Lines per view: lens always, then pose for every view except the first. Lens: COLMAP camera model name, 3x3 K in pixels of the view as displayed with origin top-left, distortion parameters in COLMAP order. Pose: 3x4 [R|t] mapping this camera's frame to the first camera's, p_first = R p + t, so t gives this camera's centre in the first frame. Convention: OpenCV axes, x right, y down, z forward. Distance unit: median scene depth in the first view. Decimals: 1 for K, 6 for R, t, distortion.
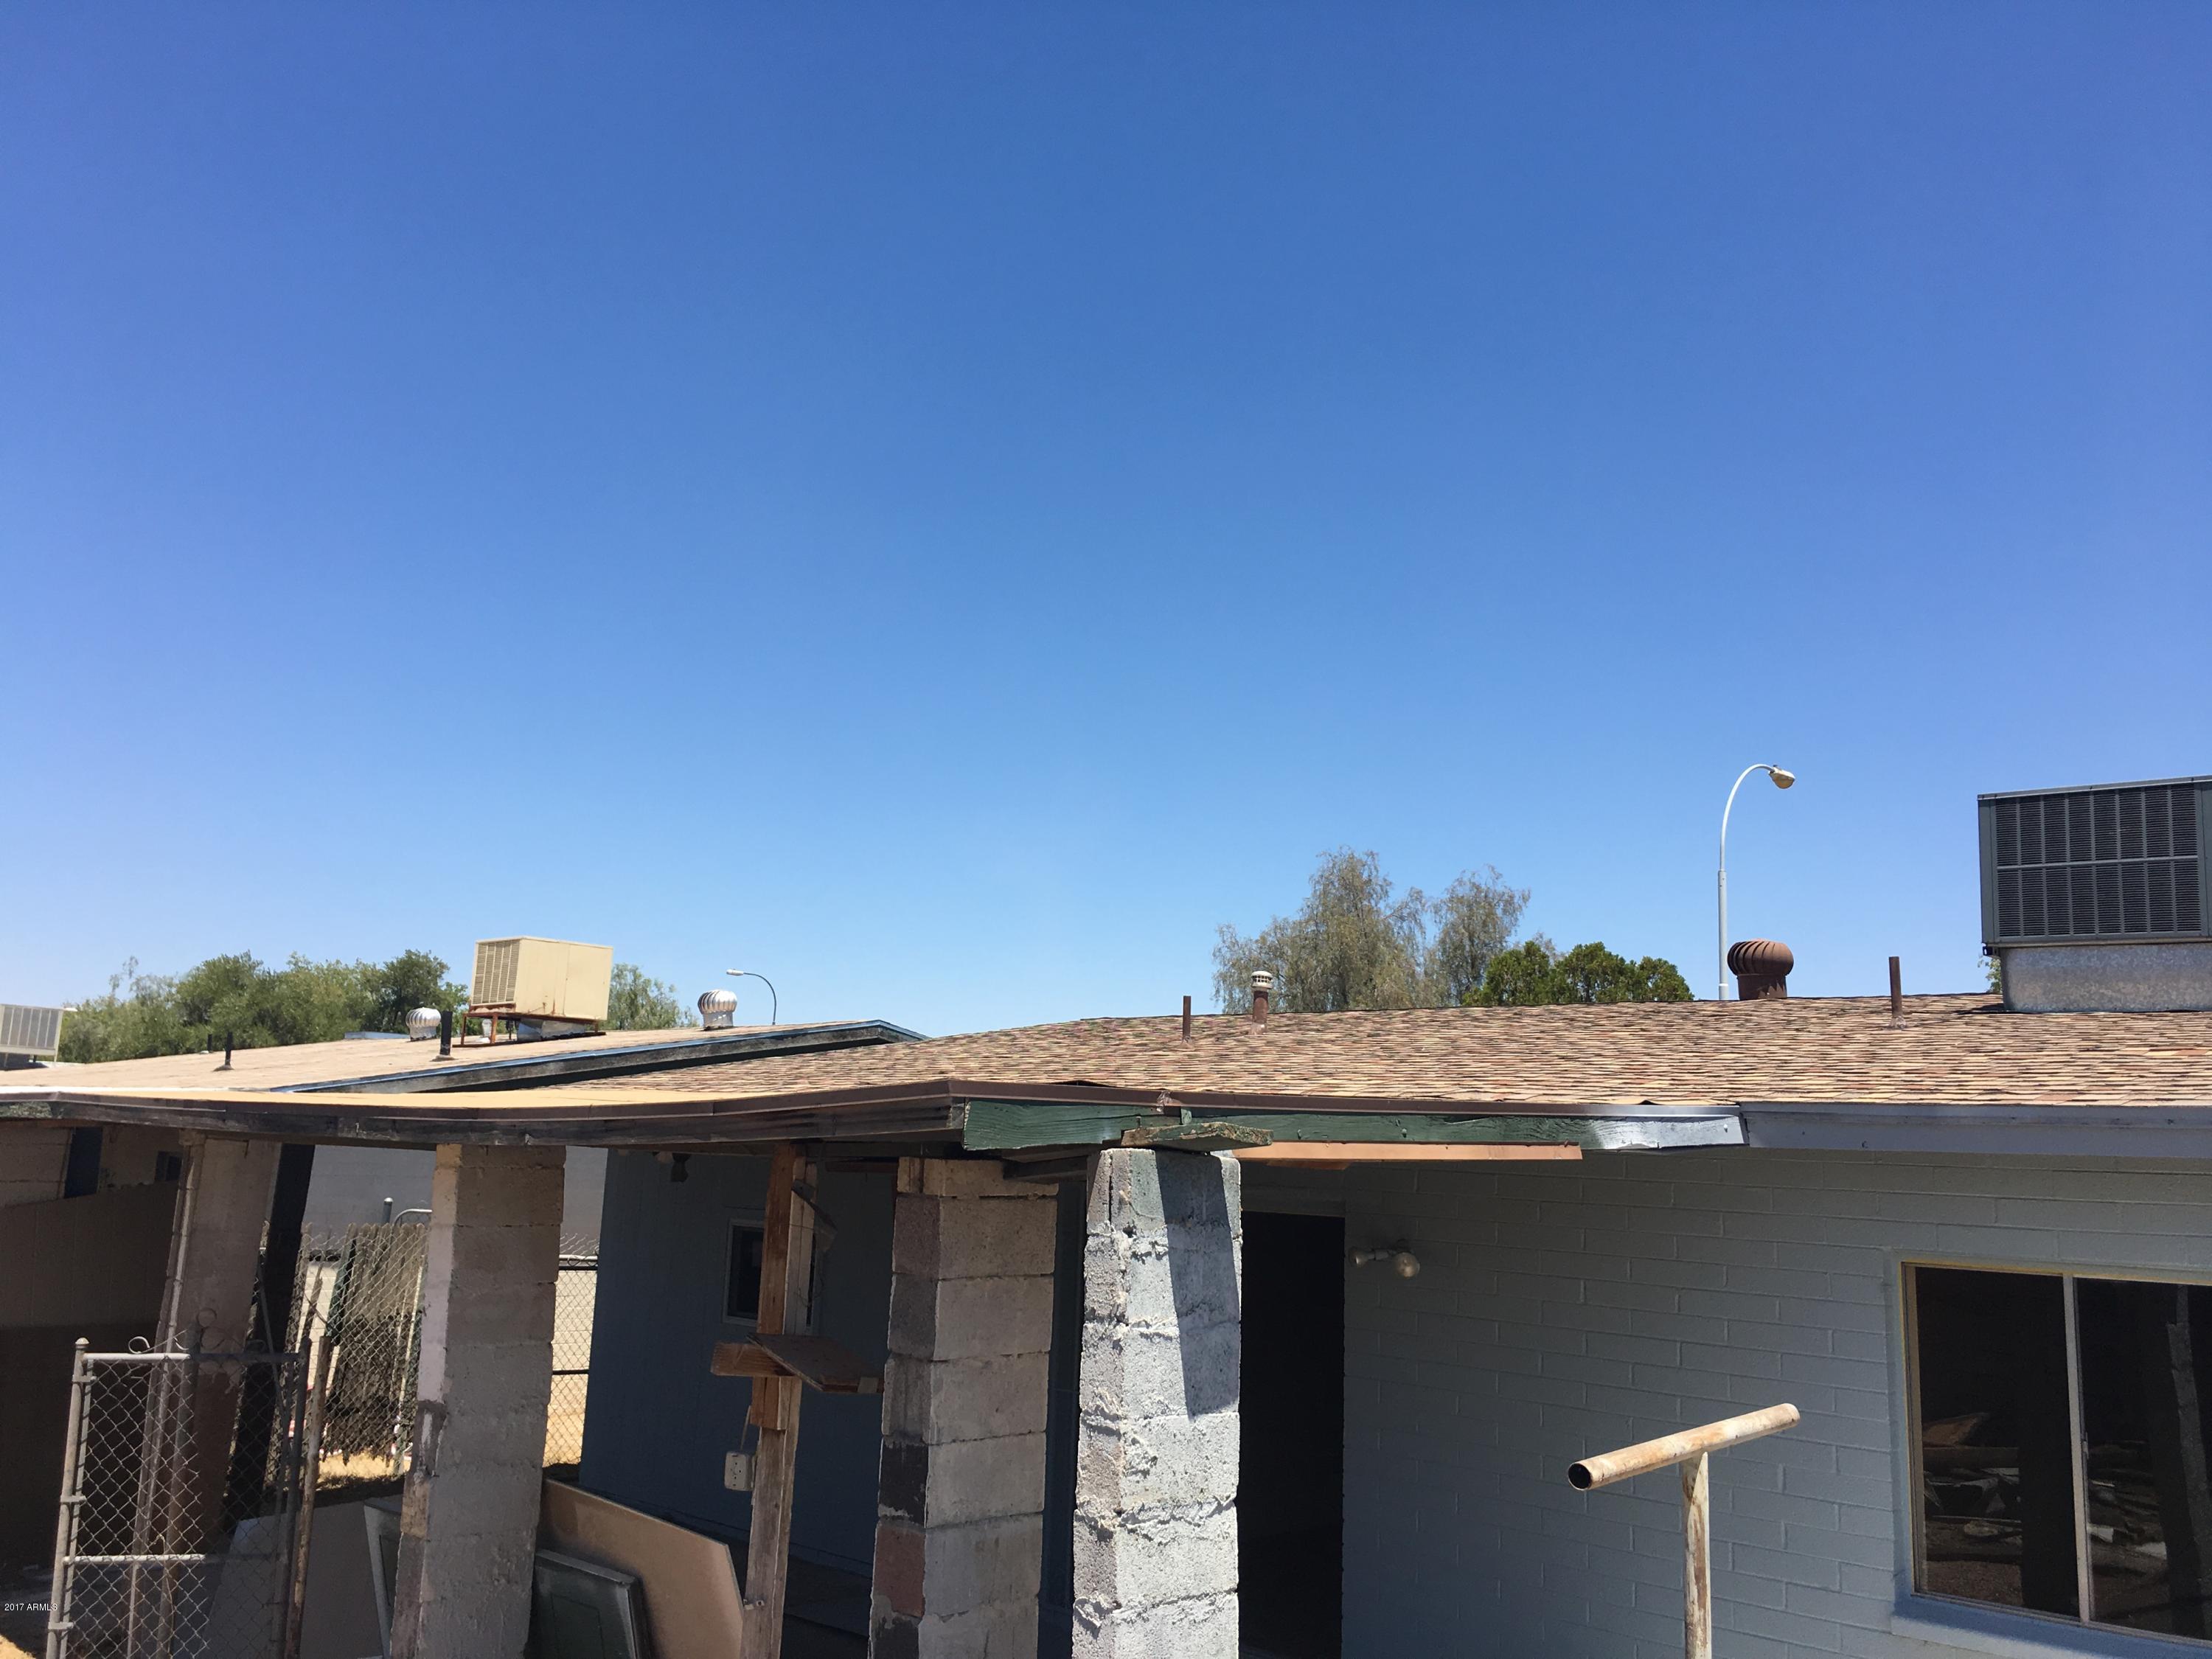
lens RADIAL K [[1886.9, 0, 1100.9], [0, 1886.9, 822.4], [0, 0, 1]] dist [0.081882, -0.122684]
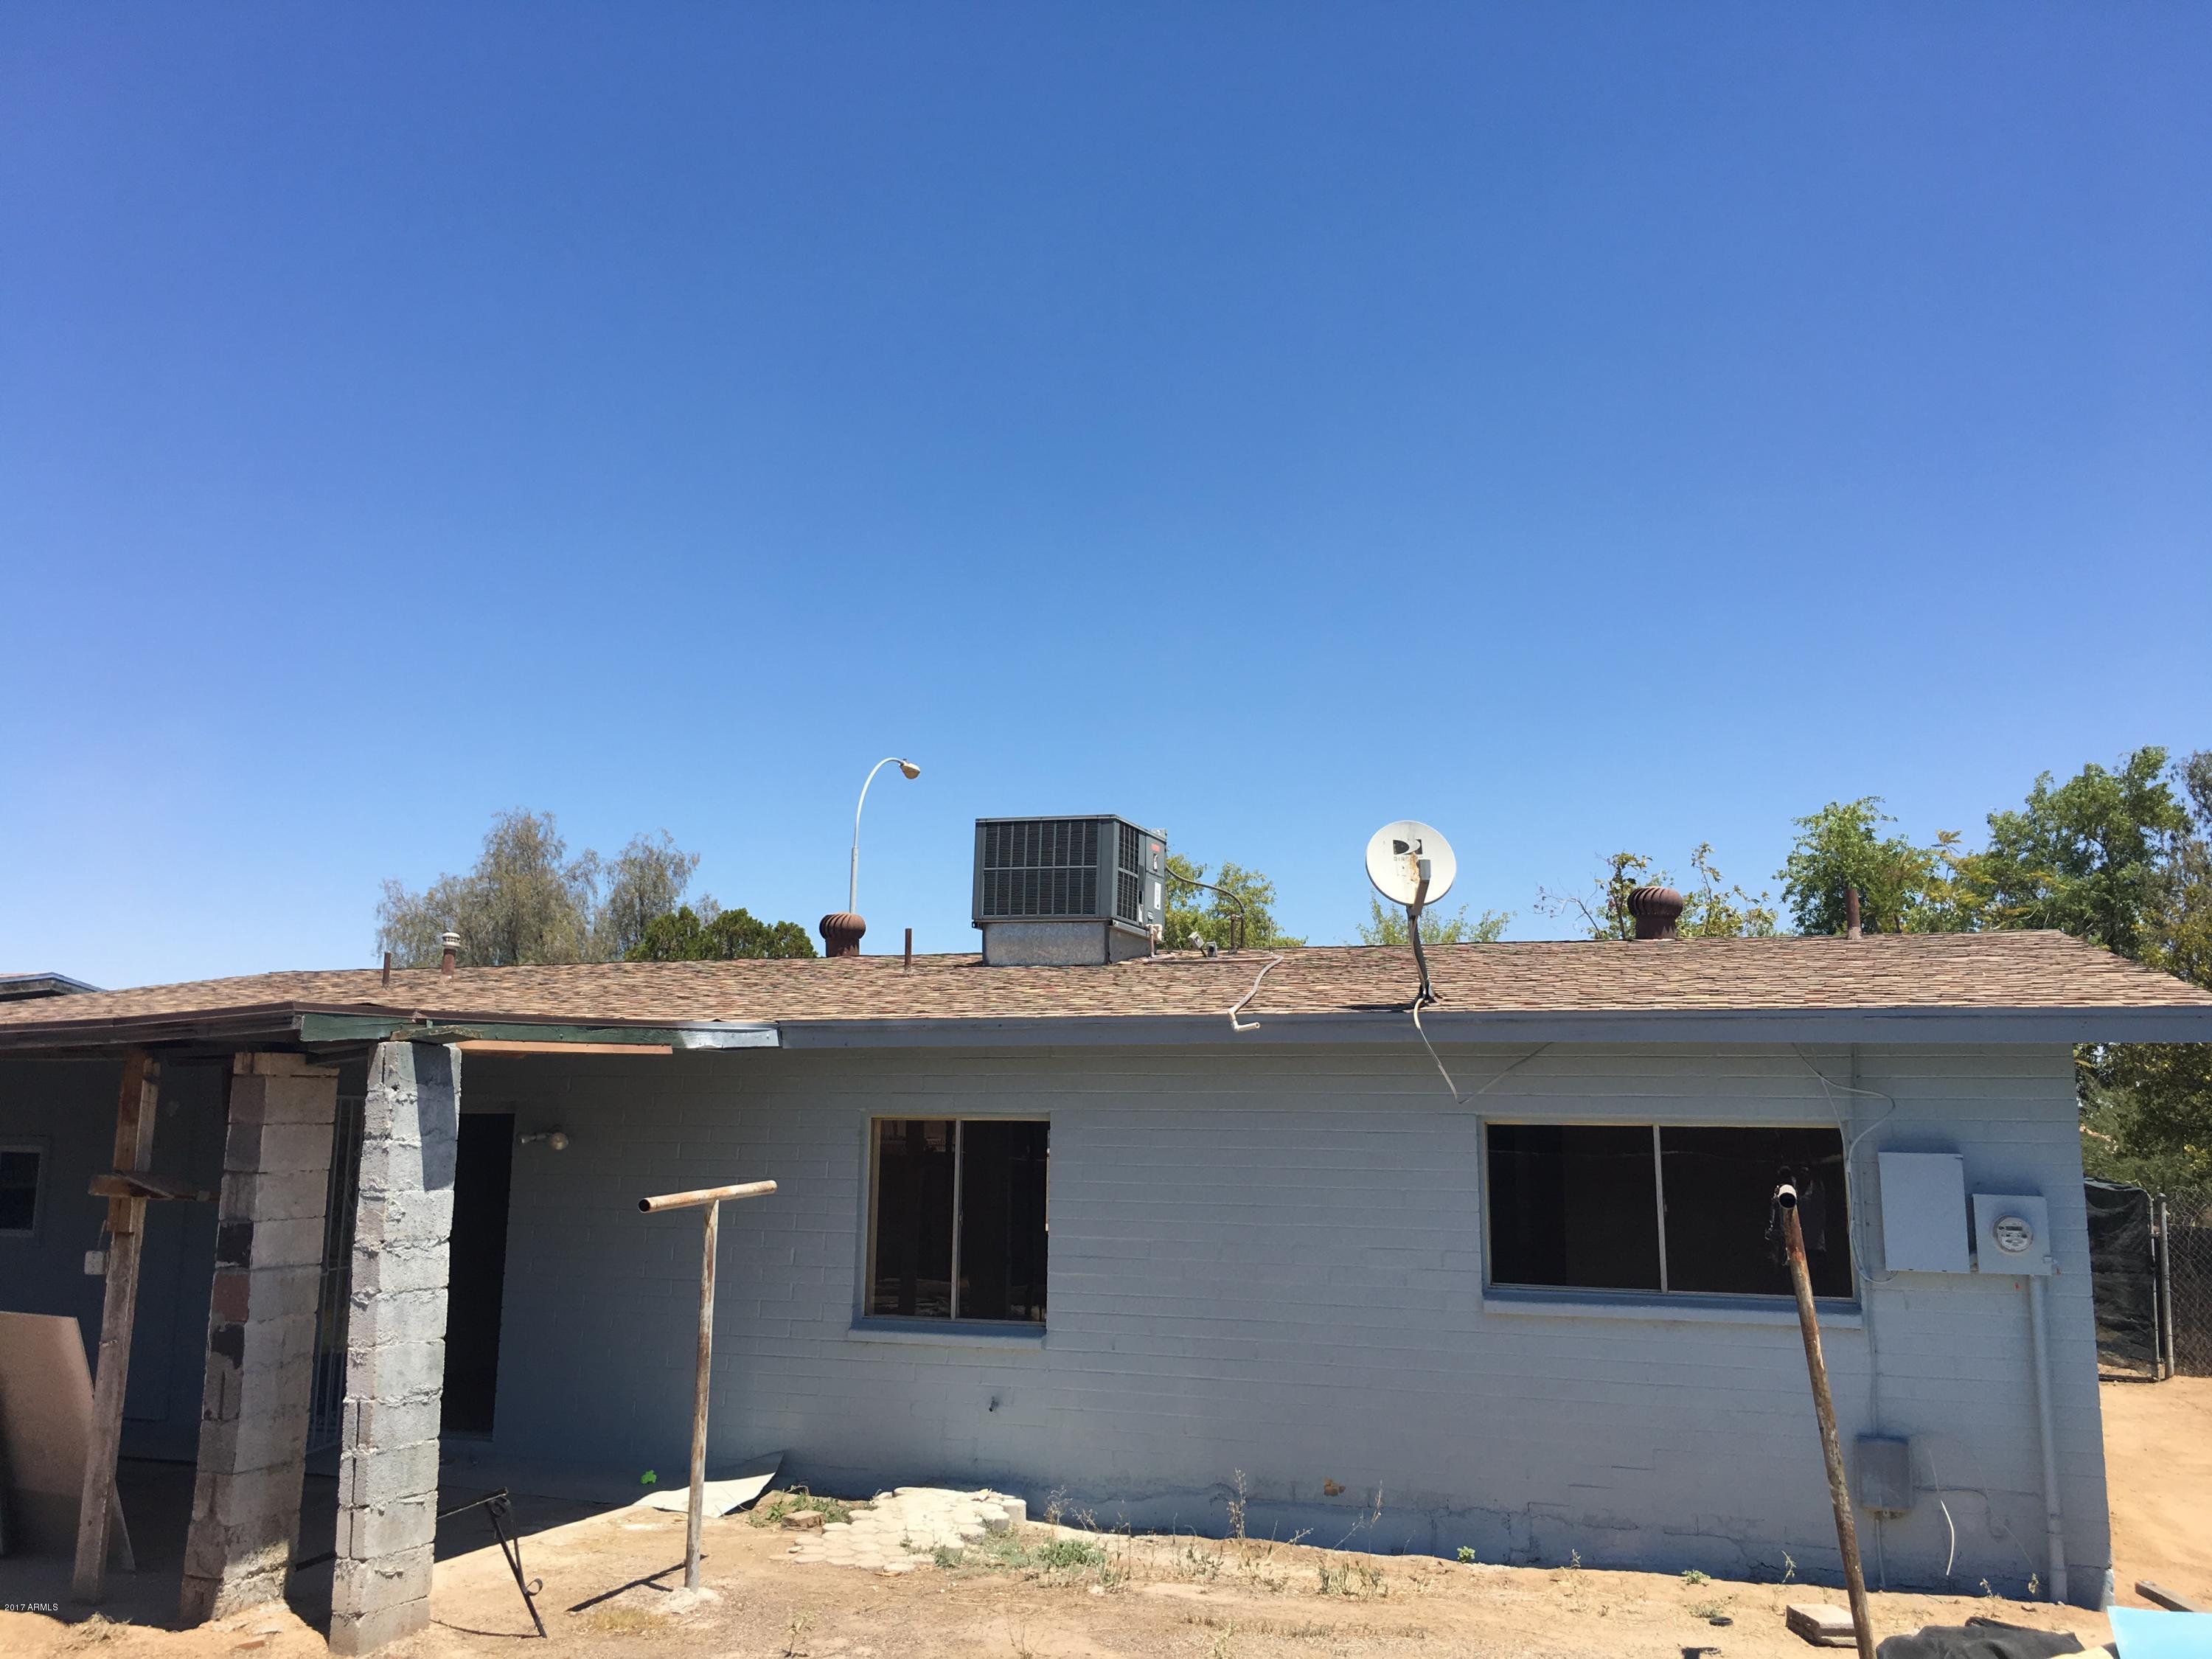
lens RADIAL K [[1886.9, 0, 1126.7], [0, 1886.9, 783.4], [0, 0, 1]] dist [0.081882, -0.122684]
pose [[0.904654, 0.046584, 0.423593, -0.110032], [-0.047645, 0.998832, -0.008090, -0.070064], [-0.423474, -0.012863, 0.905817, -0.734058]]
